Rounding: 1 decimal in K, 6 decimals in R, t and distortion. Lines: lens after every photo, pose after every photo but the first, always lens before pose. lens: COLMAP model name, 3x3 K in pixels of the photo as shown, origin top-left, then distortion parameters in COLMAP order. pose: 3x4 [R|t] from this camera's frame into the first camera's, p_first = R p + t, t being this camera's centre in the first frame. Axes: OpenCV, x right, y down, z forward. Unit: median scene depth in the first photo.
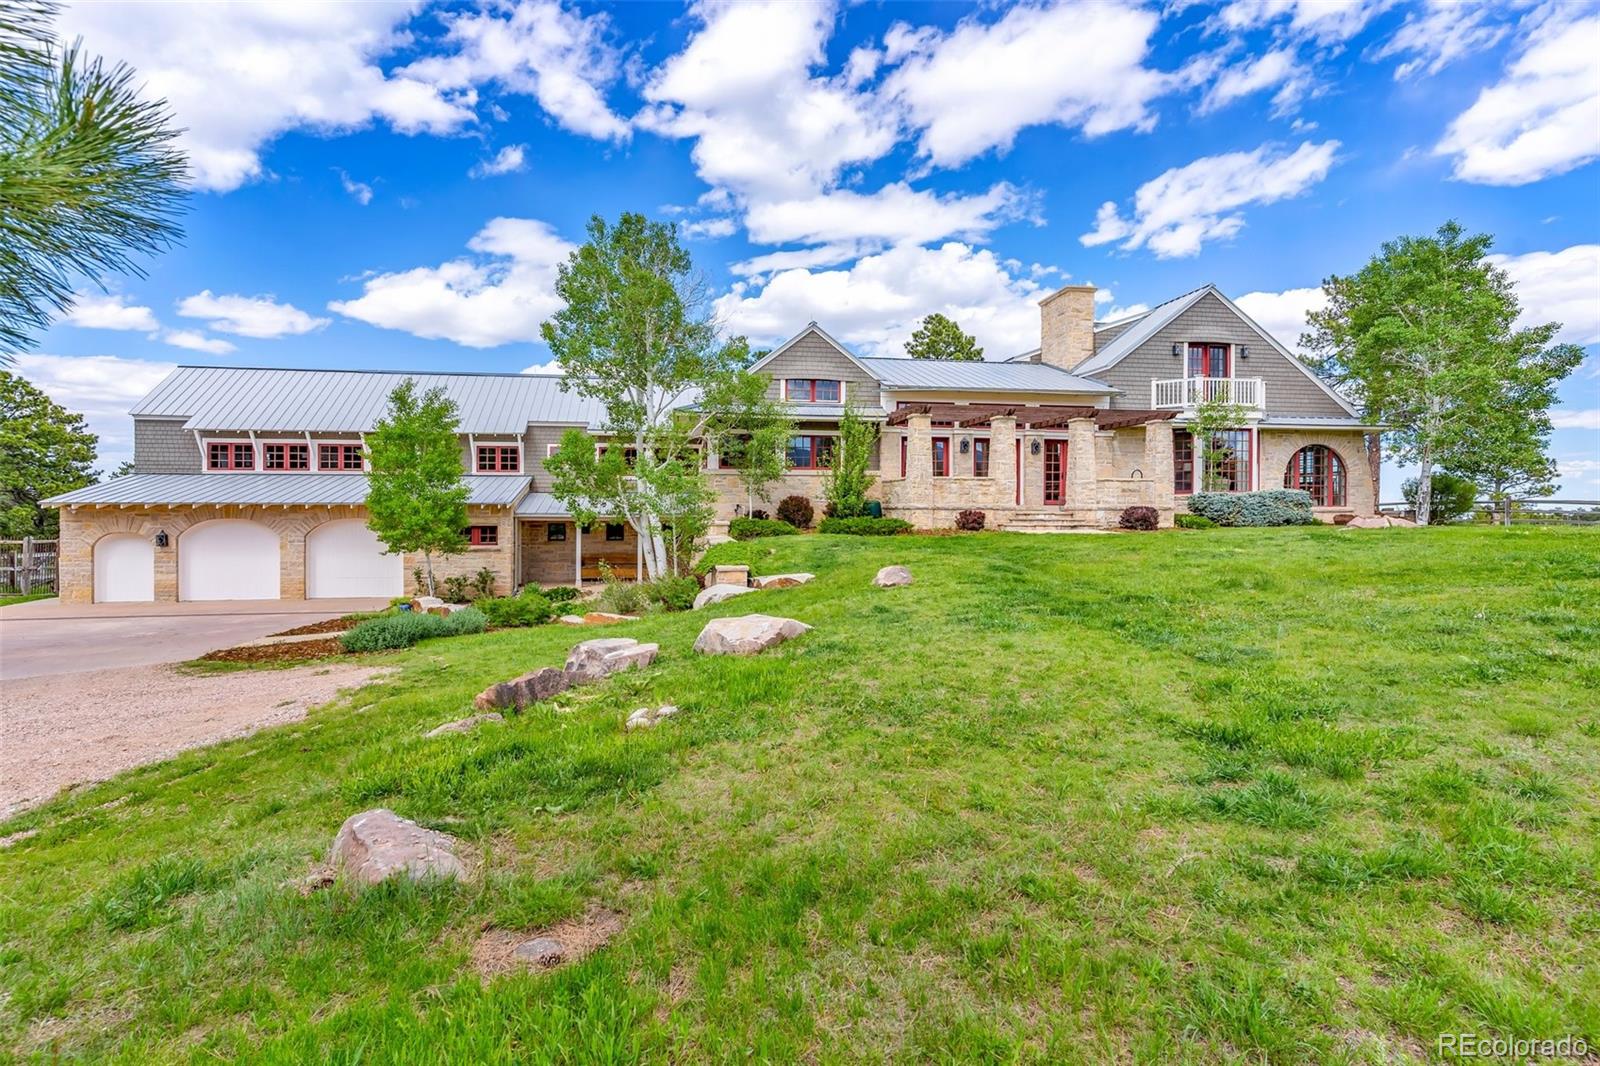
lens RADIAL K [[828.4, 0, 800.0], [0, 828.4, 533.0], [0, 0, 1]] dist [-0.030659, 0.034561]
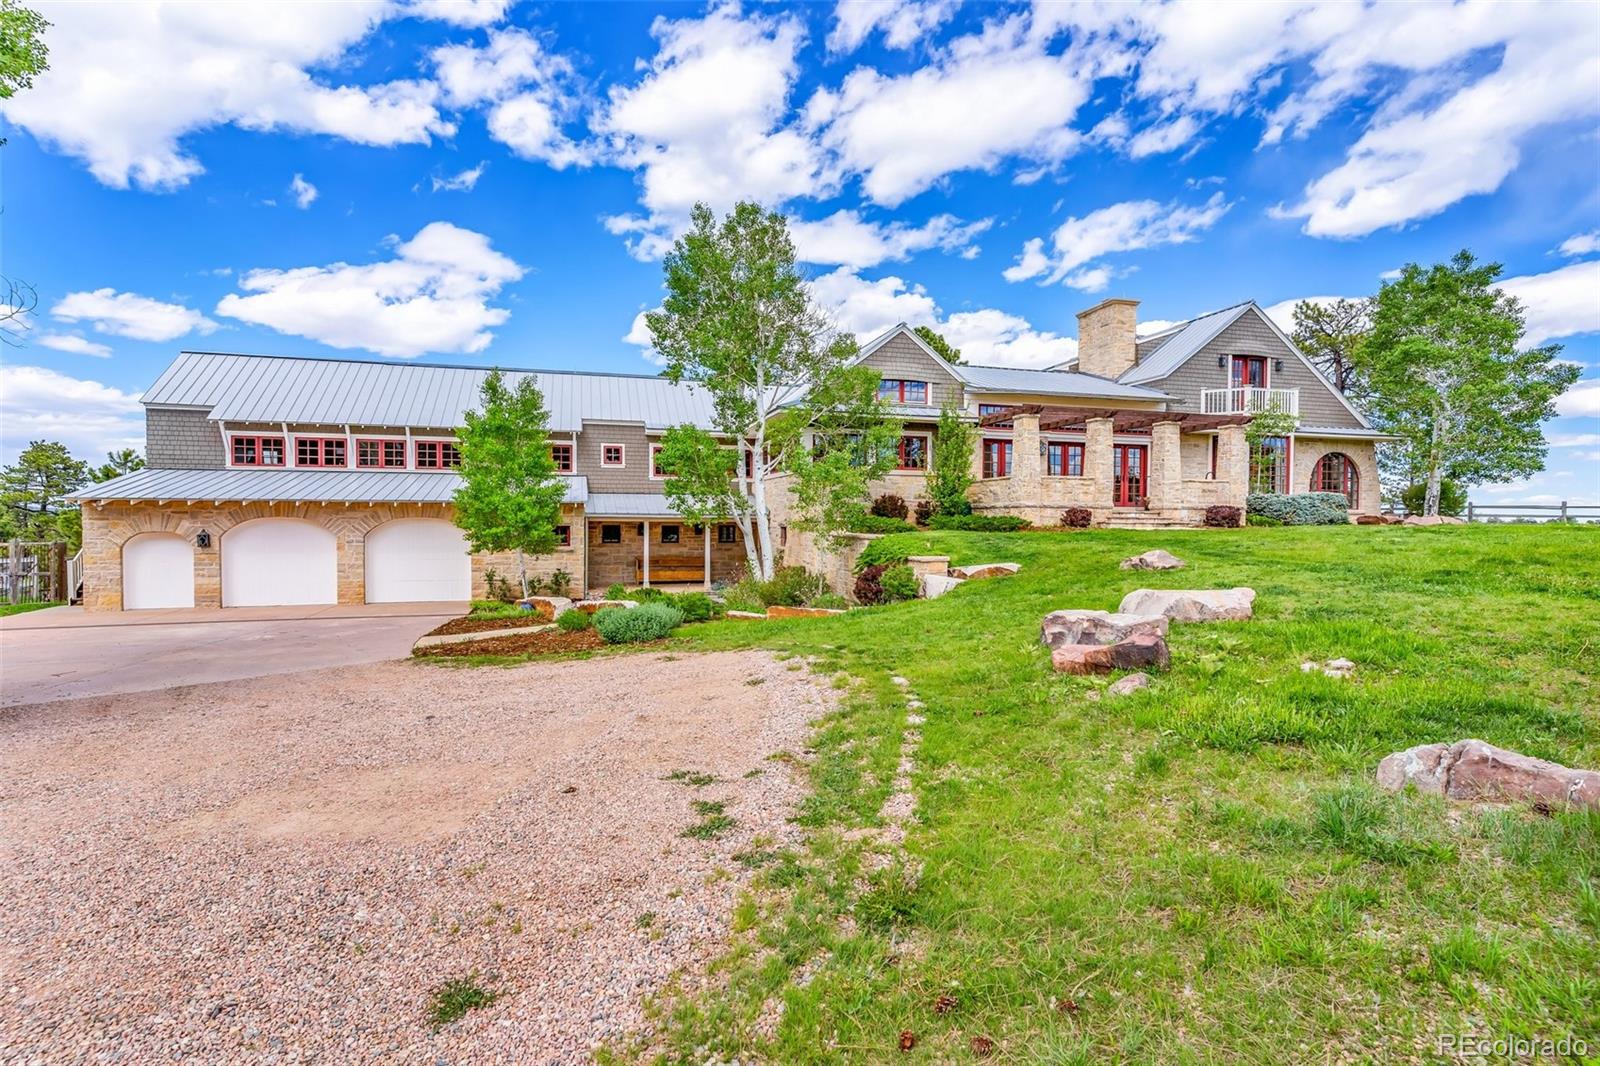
lens RADIAL K [[753.3, 0, 800.0], [0, 753.3, 533.0], [0, 0, 1]] dist [-0.000253, 0.000135]
pose [[0.993291, -0.000624, 0.115638, -0.205111], [0.001647, 0.999960, -0.008756, 0.008753], [-0.115628, 0.008888, 0.993253, 0.096544]]
